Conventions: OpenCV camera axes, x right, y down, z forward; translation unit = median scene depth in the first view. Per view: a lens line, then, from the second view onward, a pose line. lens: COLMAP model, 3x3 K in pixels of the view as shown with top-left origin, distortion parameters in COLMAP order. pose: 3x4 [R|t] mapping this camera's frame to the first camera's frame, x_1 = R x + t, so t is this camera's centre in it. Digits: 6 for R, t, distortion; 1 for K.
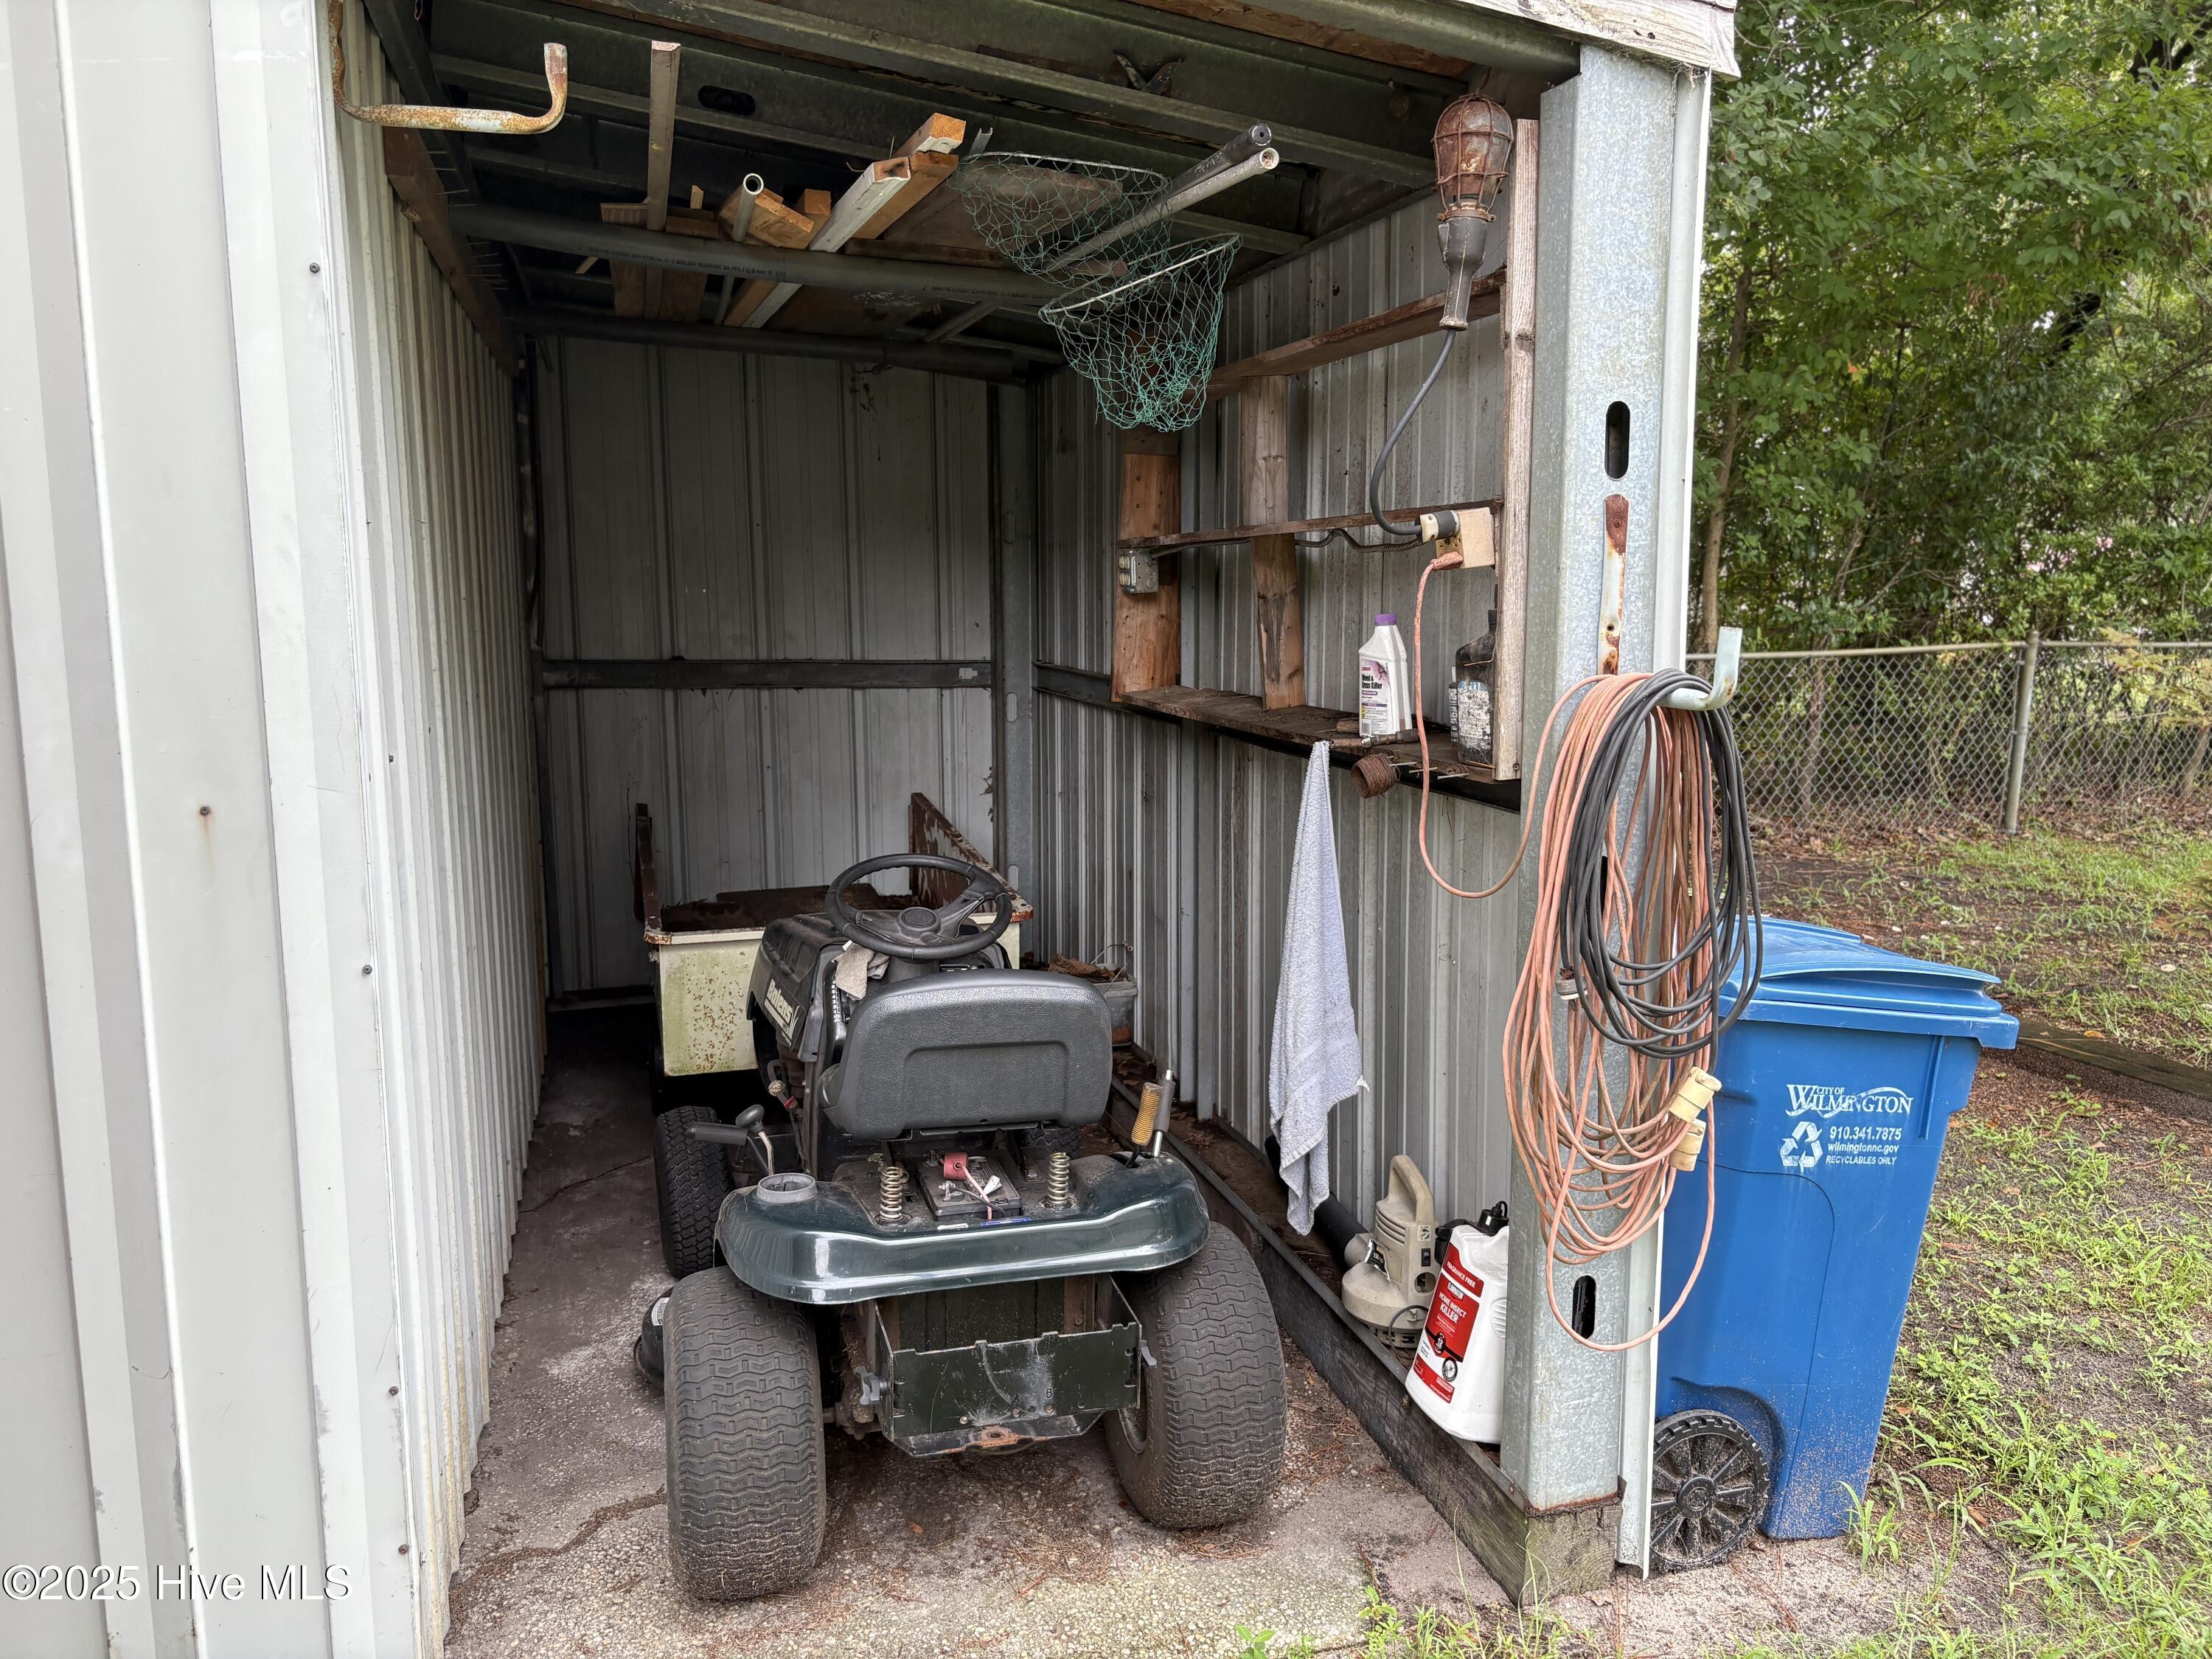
lens RADIAL K [[1655.8, 0, 1108.4], [0, 1655.8, 821.5], [0, 0, 1]] dist [0.010591, -0.000652]
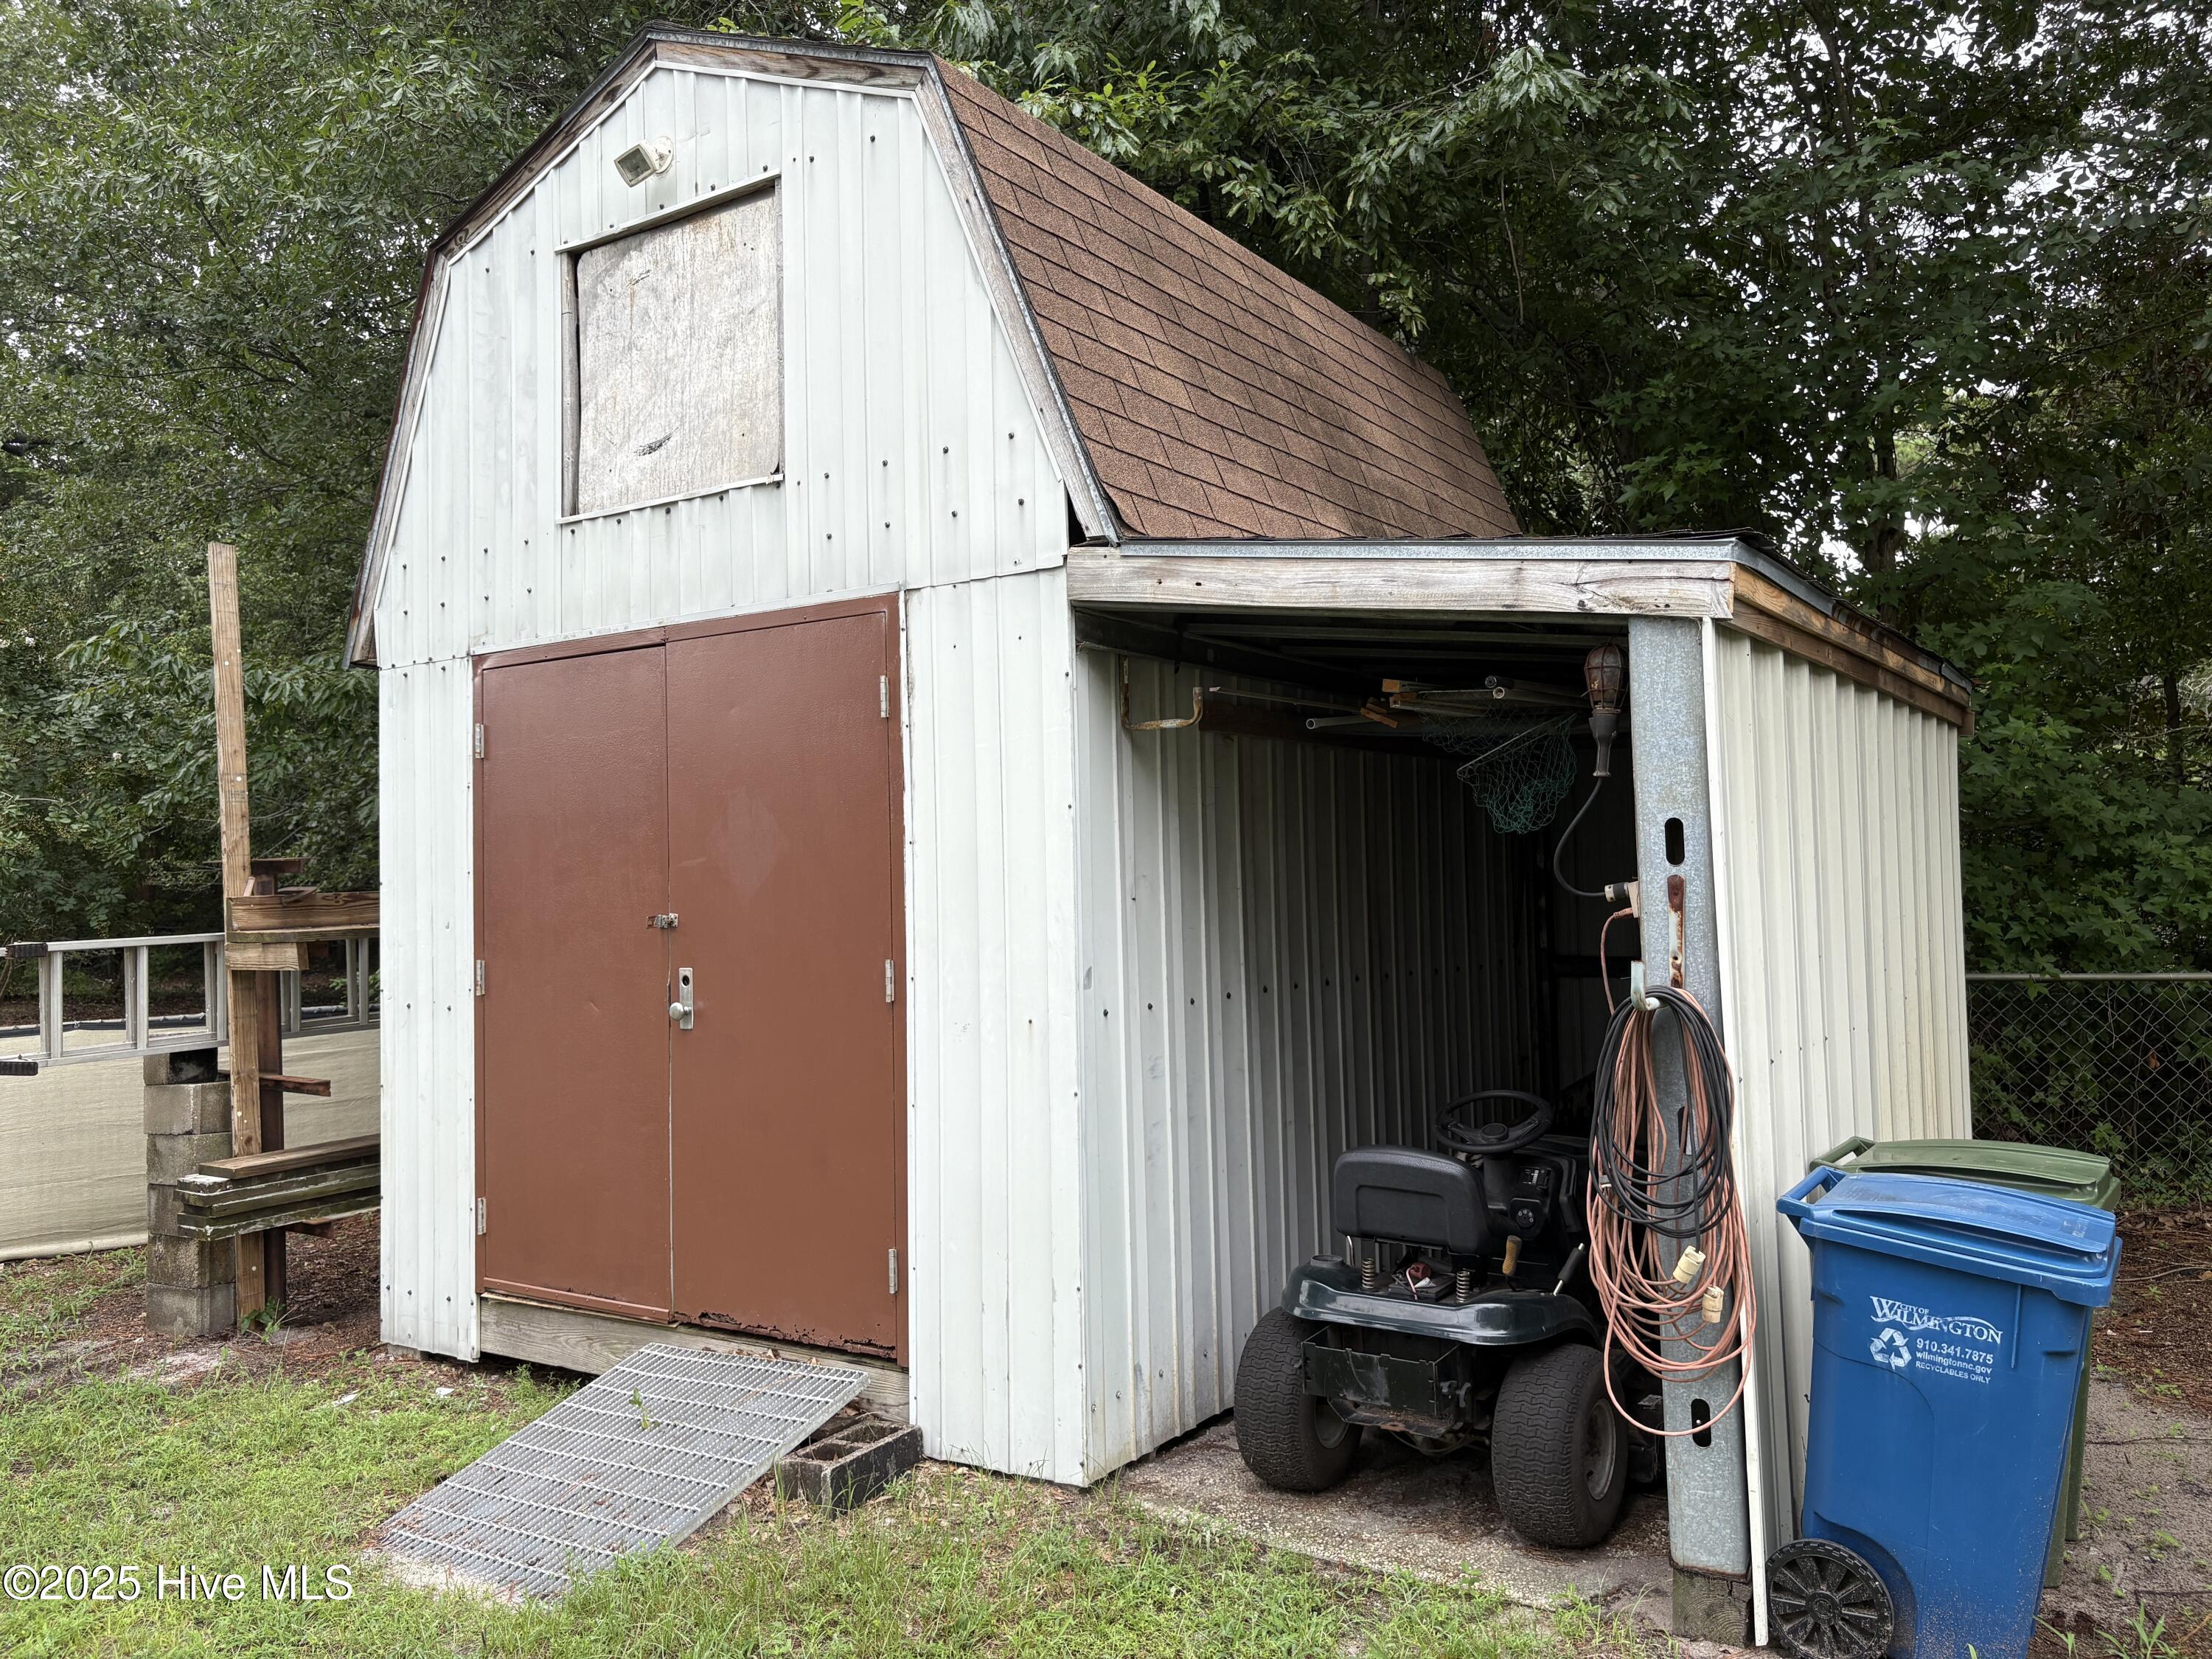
lens RADIAL K [[1655.8, 0, 1103.7], [0, 1655.8, 827.5], [0, 0, 1]] dist [0.010591, -0.000652]
pose [[0.658350, -0.037705, -0.751767, 1.021212], [-0.086742, 0.988290, -0.125530, 0.004598], [0.747697, 0.147853, 0.647371, -0.400350]]
